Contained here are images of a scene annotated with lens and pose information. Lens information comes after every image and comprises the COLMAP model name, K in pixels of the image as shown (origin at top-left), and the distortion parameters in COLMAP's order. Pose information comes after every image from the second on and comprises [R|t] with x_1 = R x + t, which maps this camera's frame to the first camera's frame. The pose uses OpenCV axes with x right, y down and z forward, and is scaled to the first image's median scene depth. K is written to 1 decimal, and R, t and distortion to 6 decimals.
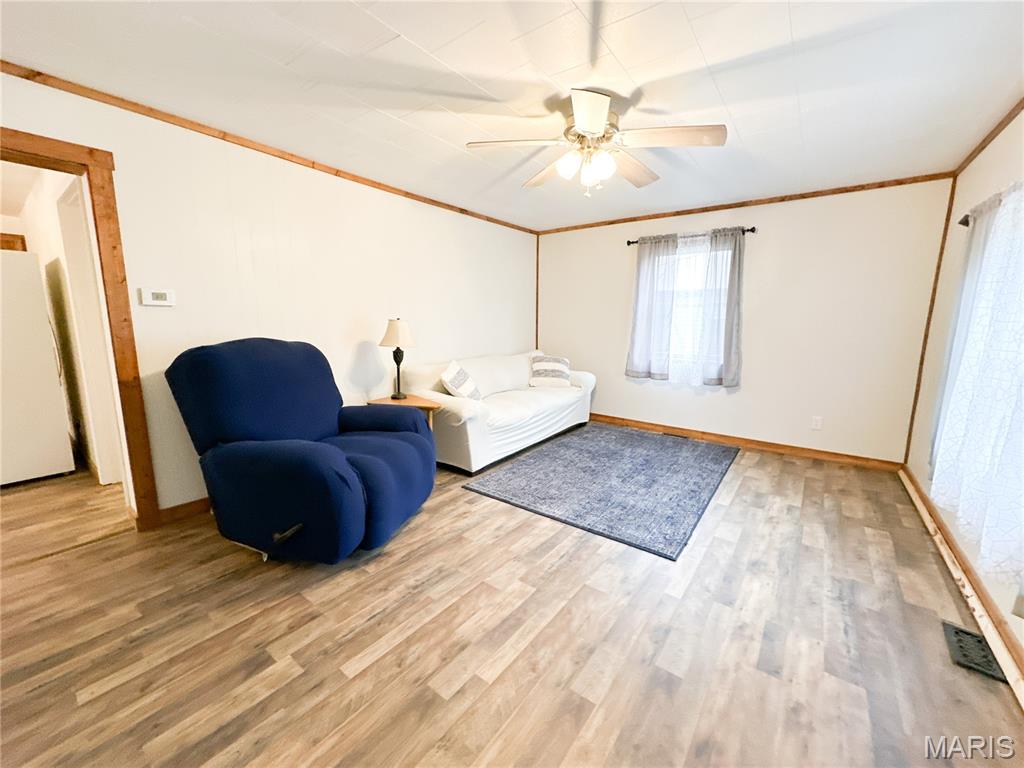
lens RADIAL K [[407.5, 0, 513.1], [0, 407.5, 383.5], [0, 0, 1]] dist [-0.000842, -0.000343]
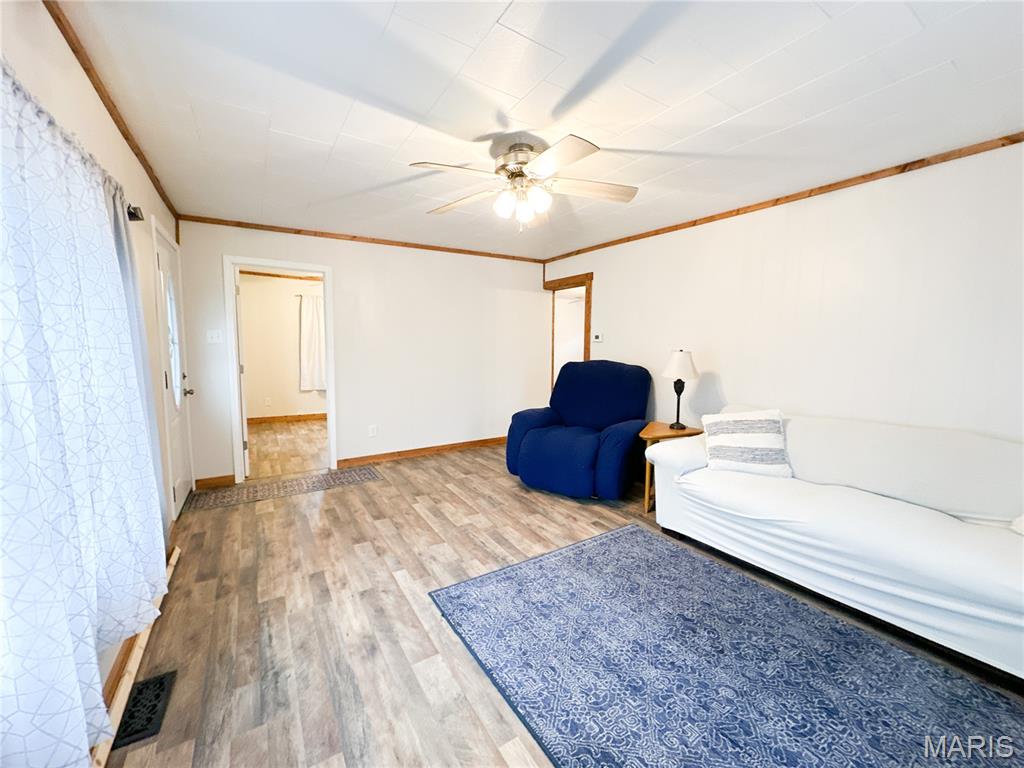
lens RADIAL K [[407.5, 0, 513.1], [0, 407.5, 383.5], [0, 0, 1]] dist [-0.000842, -0.000343]
pose [[-0.350034, 0.082999, -0.933053, 1.306671], [-0.159640, 0.976210, 0.146727, -0.255177], [0.923034, 0.200312, -0.328457, 1.534716]]
